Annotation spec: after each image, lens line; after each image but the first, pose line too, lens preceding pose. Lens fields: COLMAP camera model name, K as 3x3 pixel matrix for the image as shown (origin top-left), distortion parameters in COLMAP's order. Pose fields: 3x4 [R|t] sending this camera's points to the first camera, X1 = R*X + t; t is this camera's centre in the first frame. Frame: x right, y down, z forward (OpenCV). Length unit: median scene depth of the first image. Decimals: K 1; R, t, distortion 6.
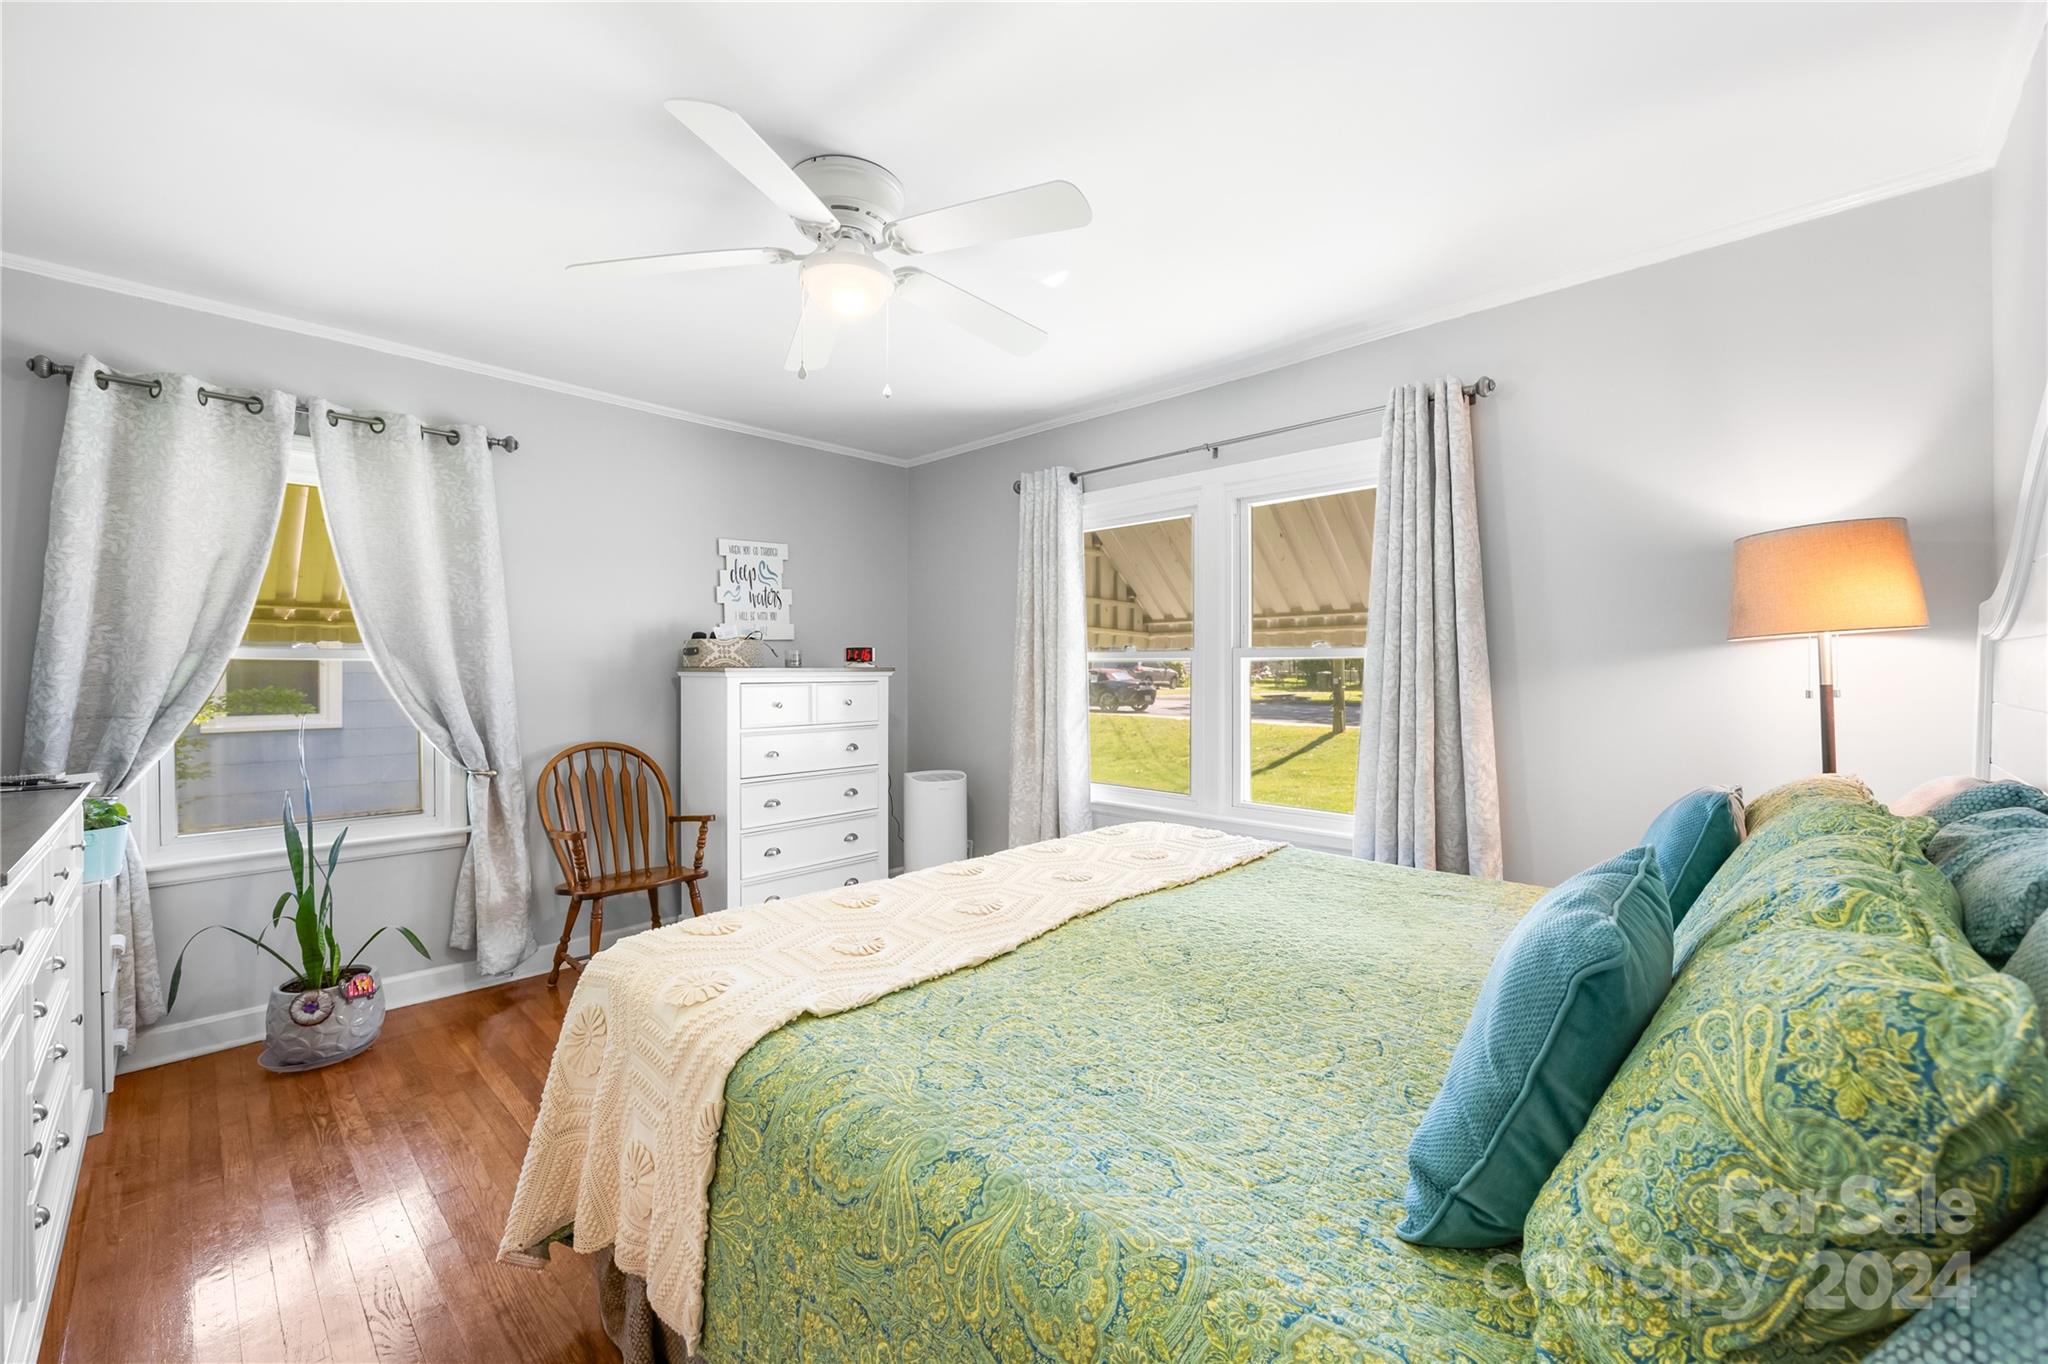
lens RADIAL K [[828.1, 0, 1020.9], [0, 828.1, 655.5], [0, 0, 1]] dist [-0.001153, -0.000069]
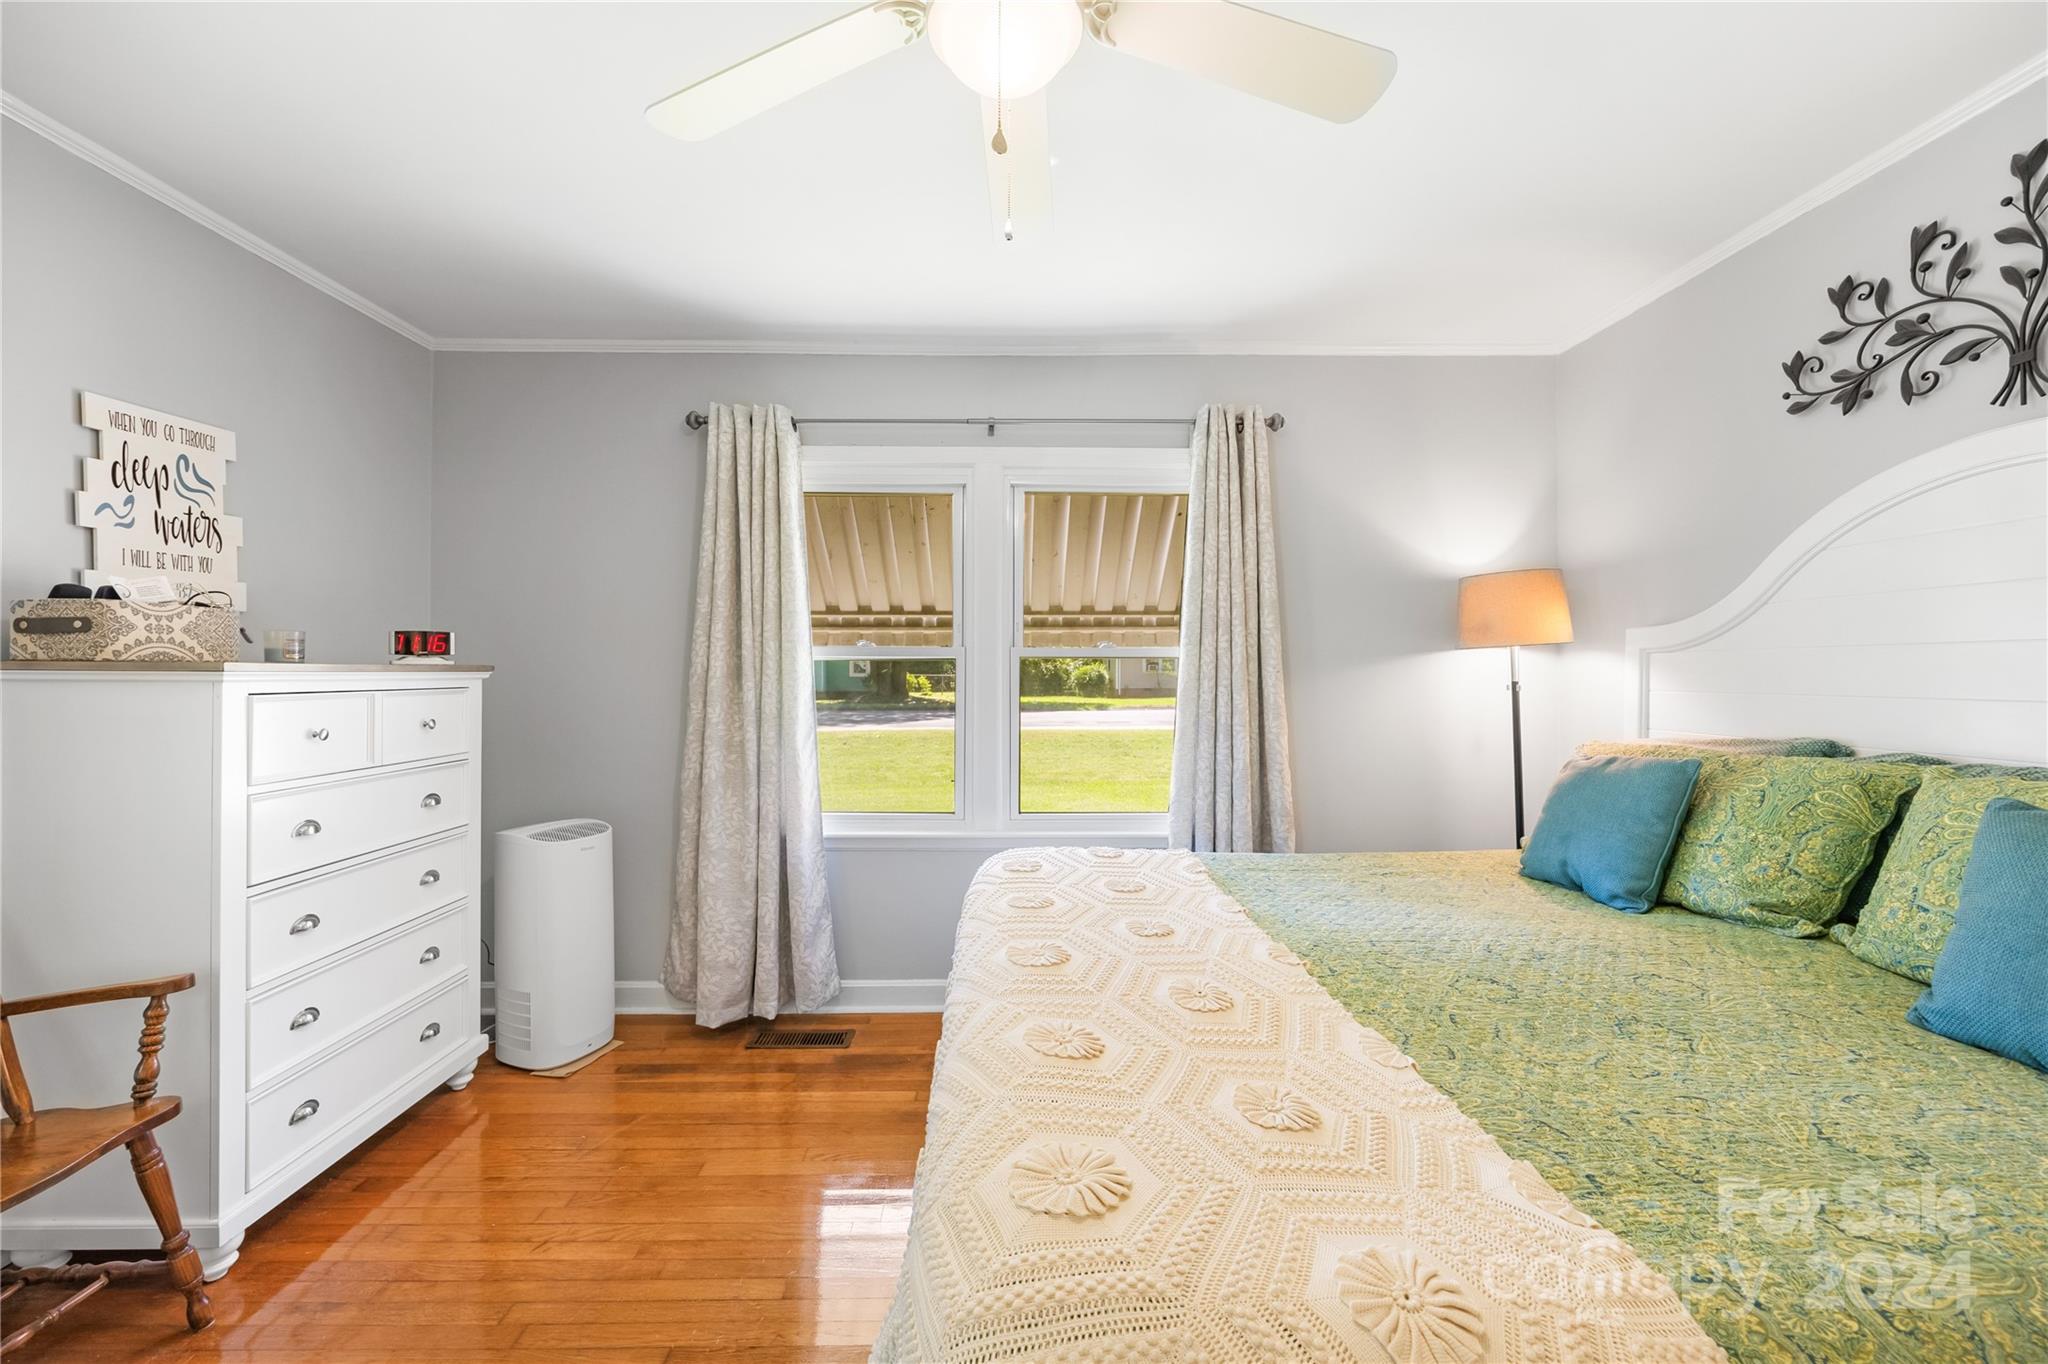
lens RADIAL K [[828.1, 0, 1020.9], [0, 828.1, 655.5], [0, 0, 1]] dist [-0.001153, -0.000069]
pose [[0.707471, 0.015967, 0.706562, -0.337650], [-0.013807, 0.999866, -0.008771, 0.007787], [-0.706608, -0.003550, 0.707596, 0.302532]]
